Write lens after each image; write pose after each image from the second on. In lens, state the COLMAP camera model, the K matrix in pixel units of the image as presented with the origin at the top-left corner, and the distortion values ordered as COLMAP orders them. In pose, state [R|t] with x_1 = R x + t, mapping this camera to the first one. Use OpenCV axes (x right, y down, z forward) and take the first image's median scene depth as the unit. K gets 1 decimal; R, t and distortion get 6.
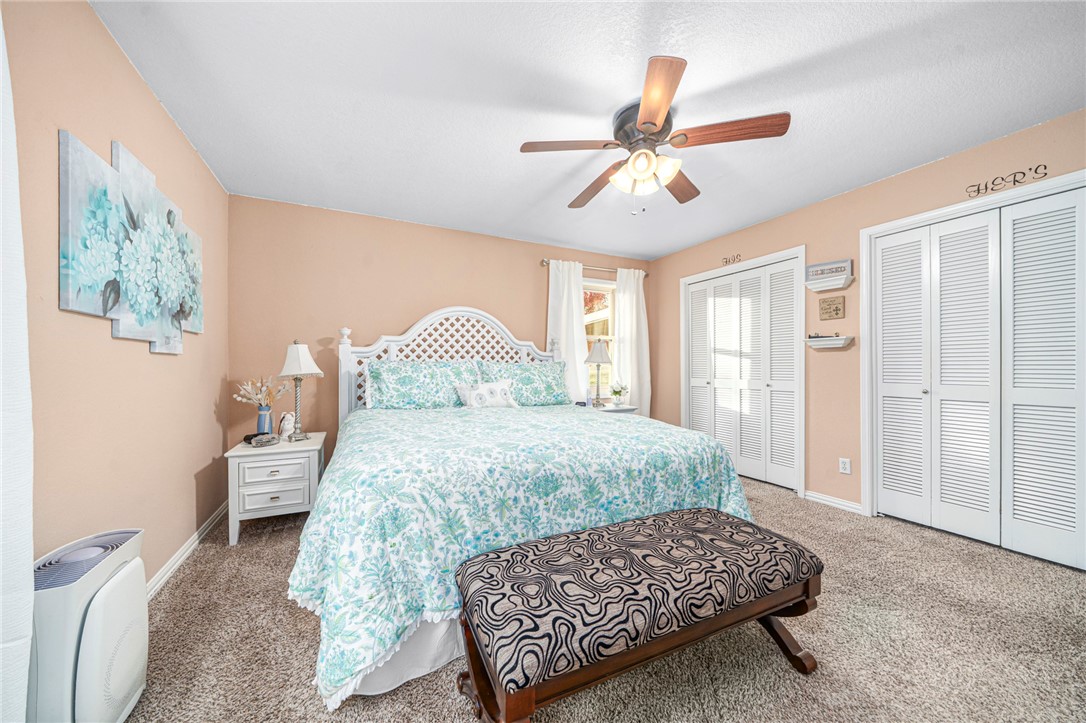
lens RADIAL K [[368.5, 0, 538.1], [0, 368.5, 364.7], [0, 0, 1]] dist [-0.005091, -0.000652]
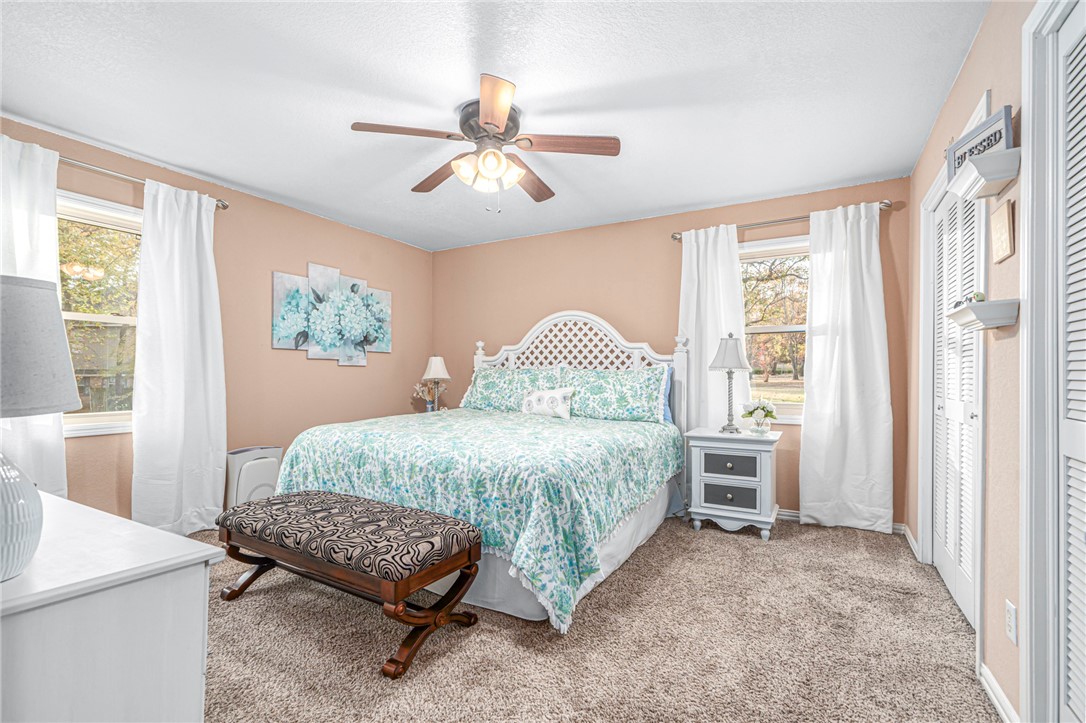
lens RADIAL K [[488.1, 0, 541.2], [0, 488.1, 367.8], [0, 0, 1]] dist [-0.015221, 0.000084]
pose [[0.574176, -0.008931, -0.818683, 0.947092], [0.002363, 0.999954, -0.009251, 0.003017], [0.818728, 0.003377, 0.574171, 0.261777]]
